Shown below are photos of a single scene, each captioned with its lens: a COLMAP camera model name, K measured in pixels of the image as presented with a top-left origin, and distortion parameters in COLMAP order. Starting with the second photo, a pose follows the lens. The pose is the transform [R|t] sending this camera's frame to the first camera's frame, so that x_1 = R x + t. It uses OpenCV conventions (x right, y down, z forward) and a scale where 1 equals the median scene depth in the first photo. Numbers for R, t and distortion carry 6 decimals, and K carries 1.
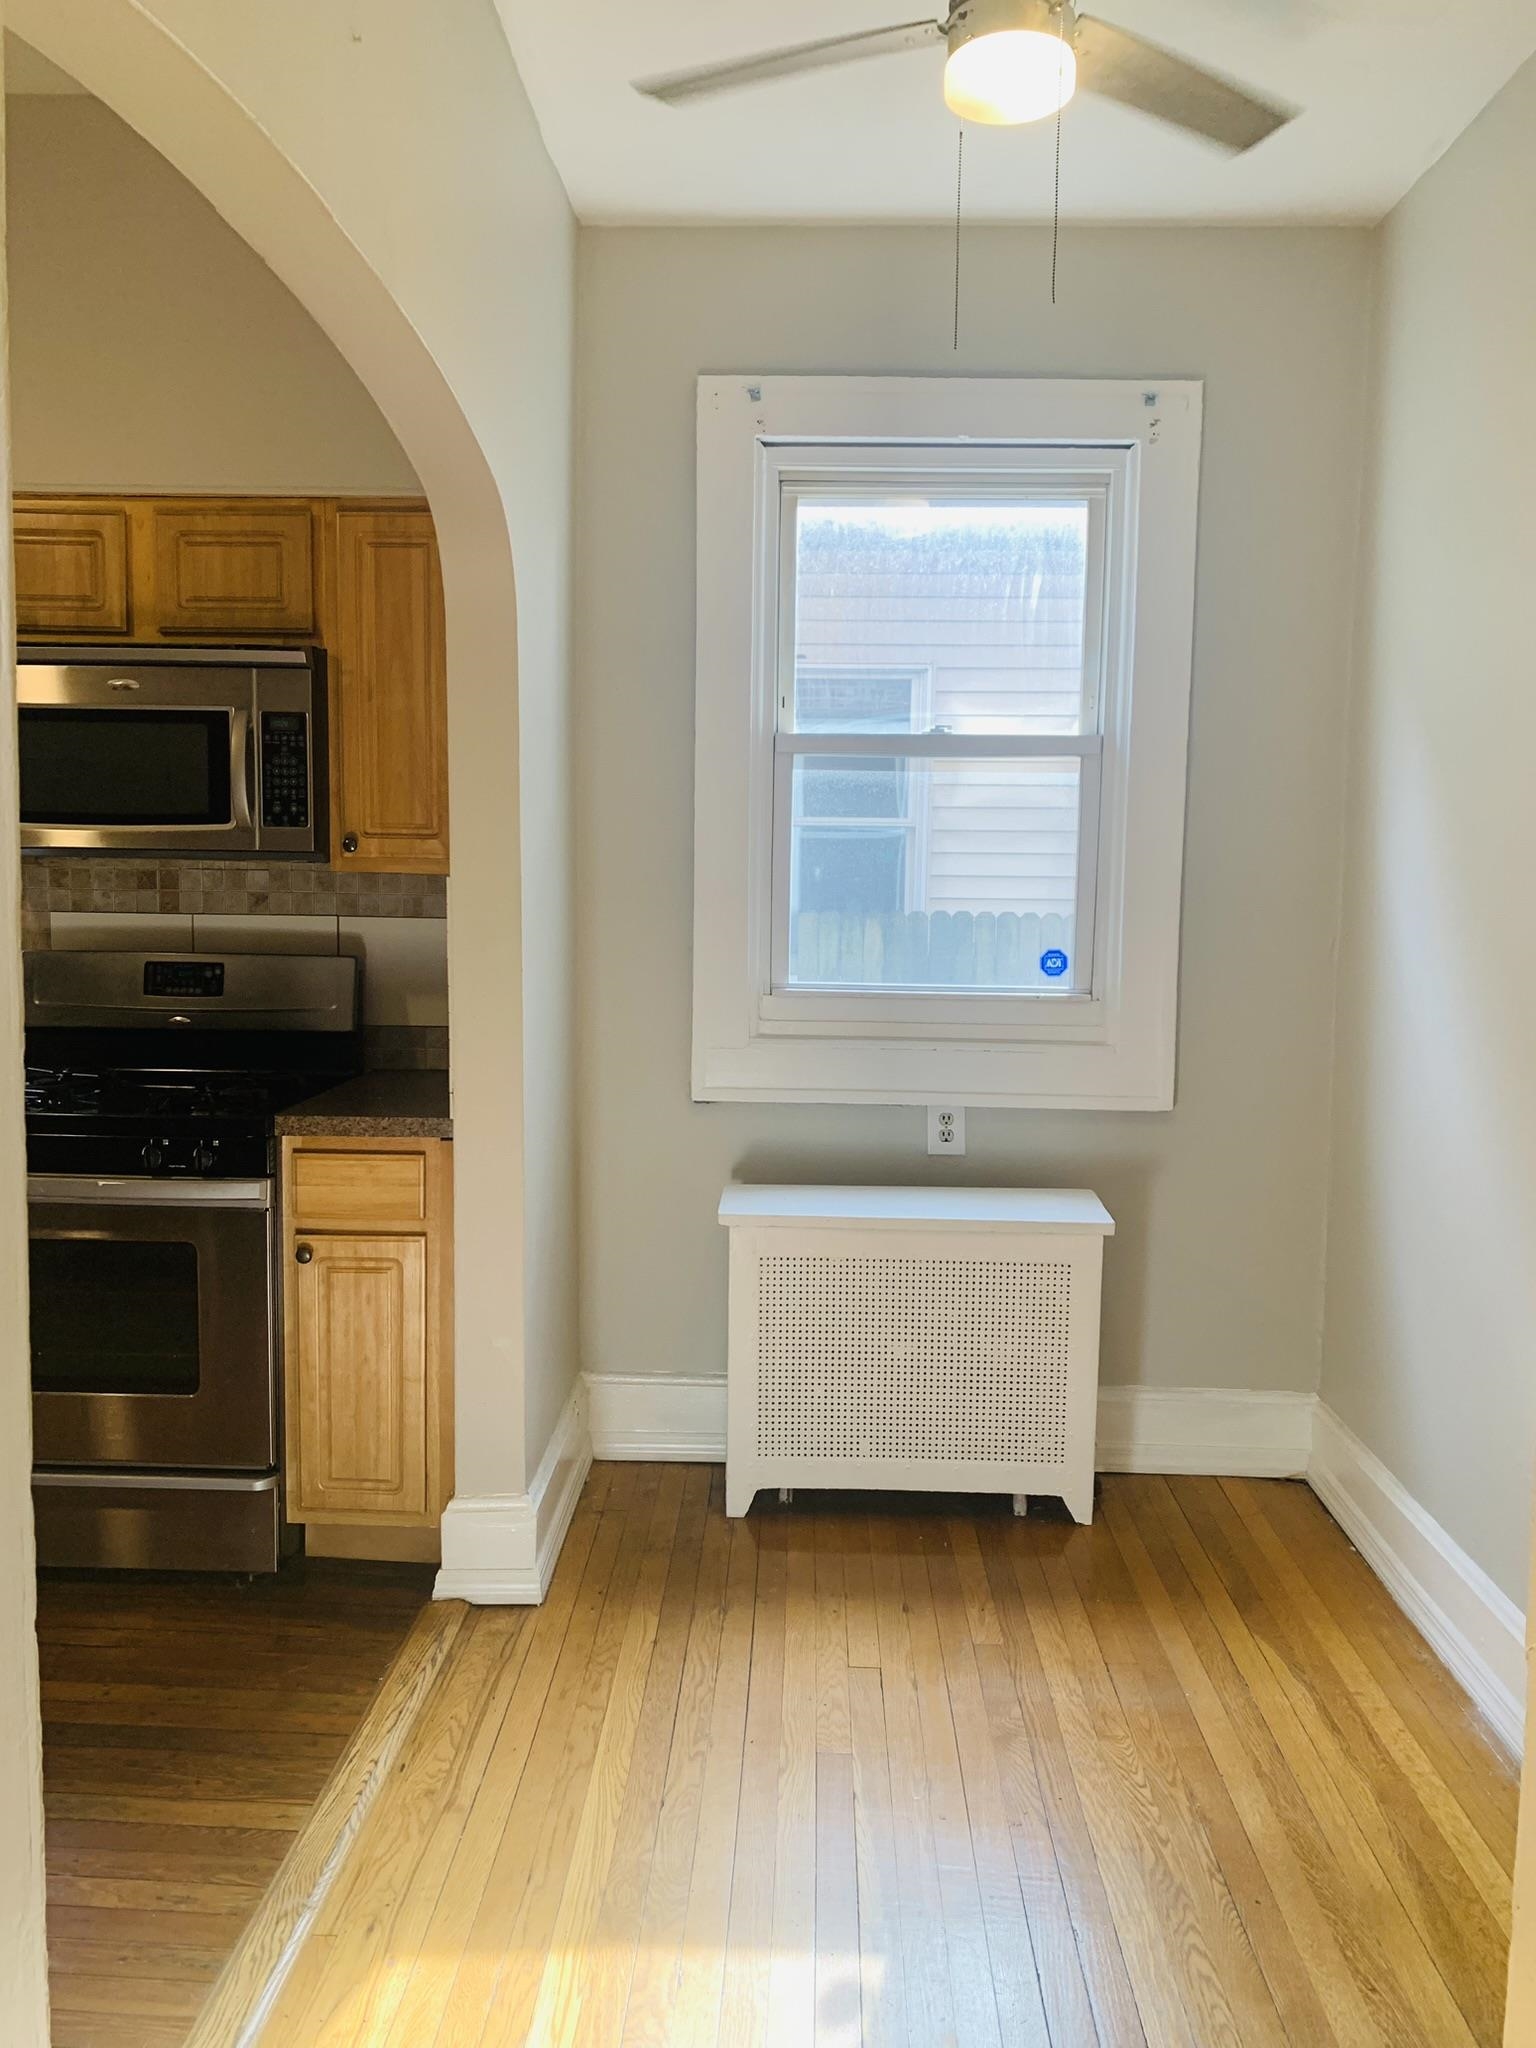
lens RADIAL K [[1567.5, 0, 761.6], [0, 1567.5, 1023.0], [0, 0, 1]] dist [0.027955, -0.029764]
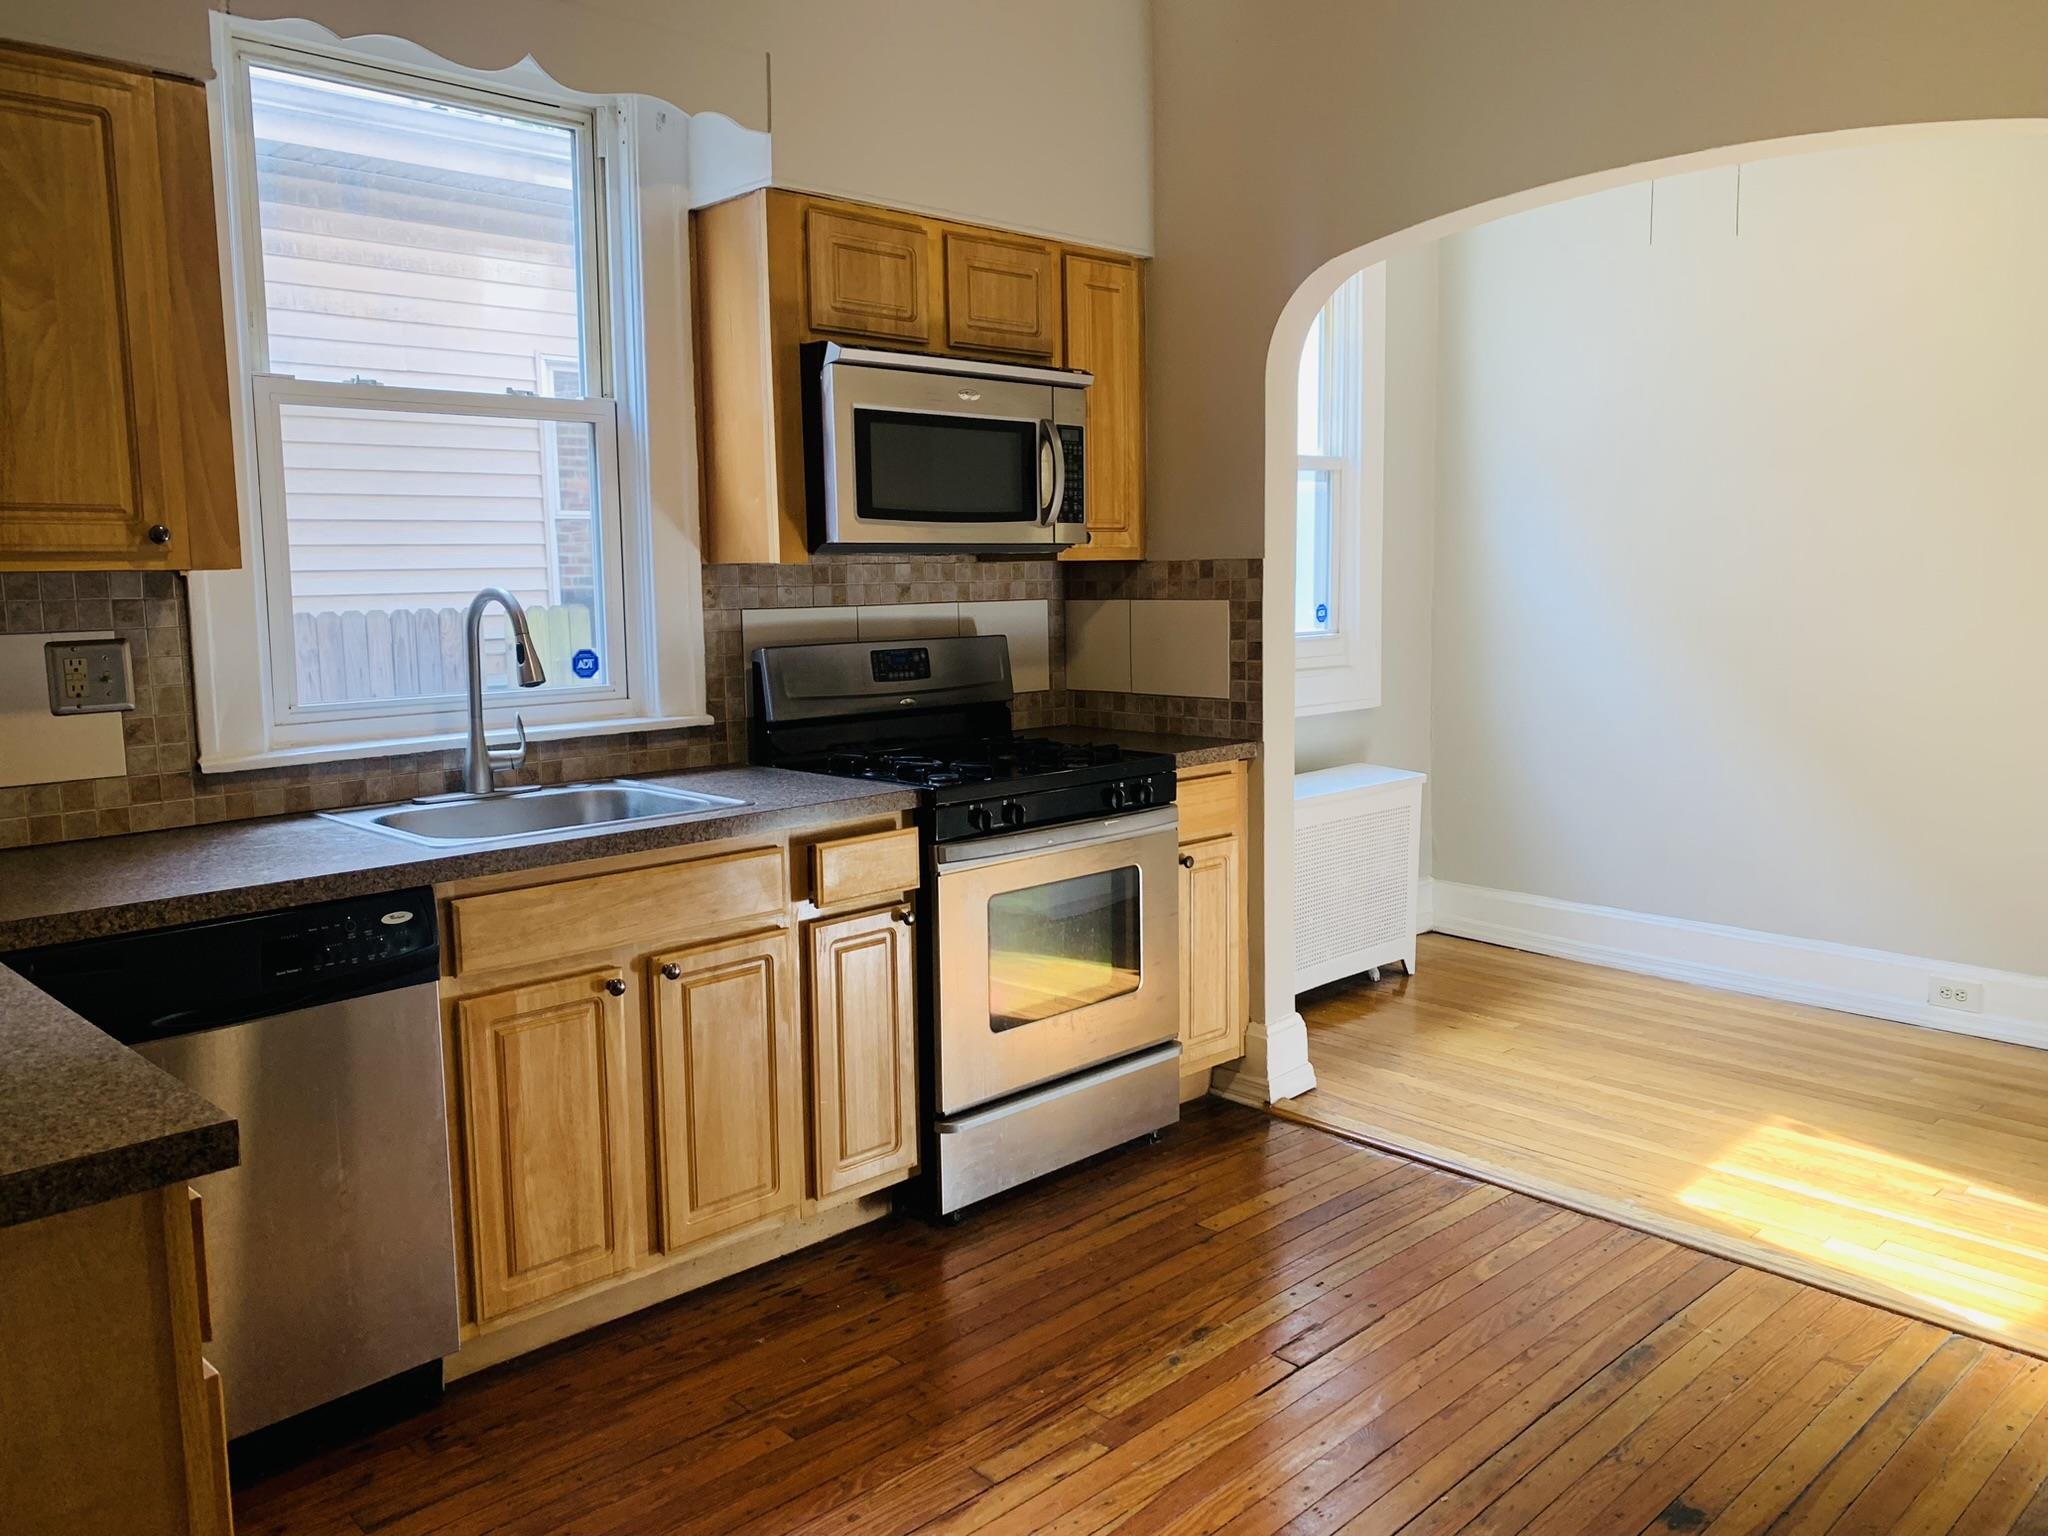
lens RADIAL K [[1567.5, 0, 1020.7], [0, 1567.5, 762.0], [0, 0, 1]] dist [0.027955, -0.029764]
pose [[0.690334, -0.113335, 0.714559, -1.079758], [0.101628, 0.993052, 0.059323, -0.016824], [-0.716317, 0.031667, 0.697056, 0.188792]]
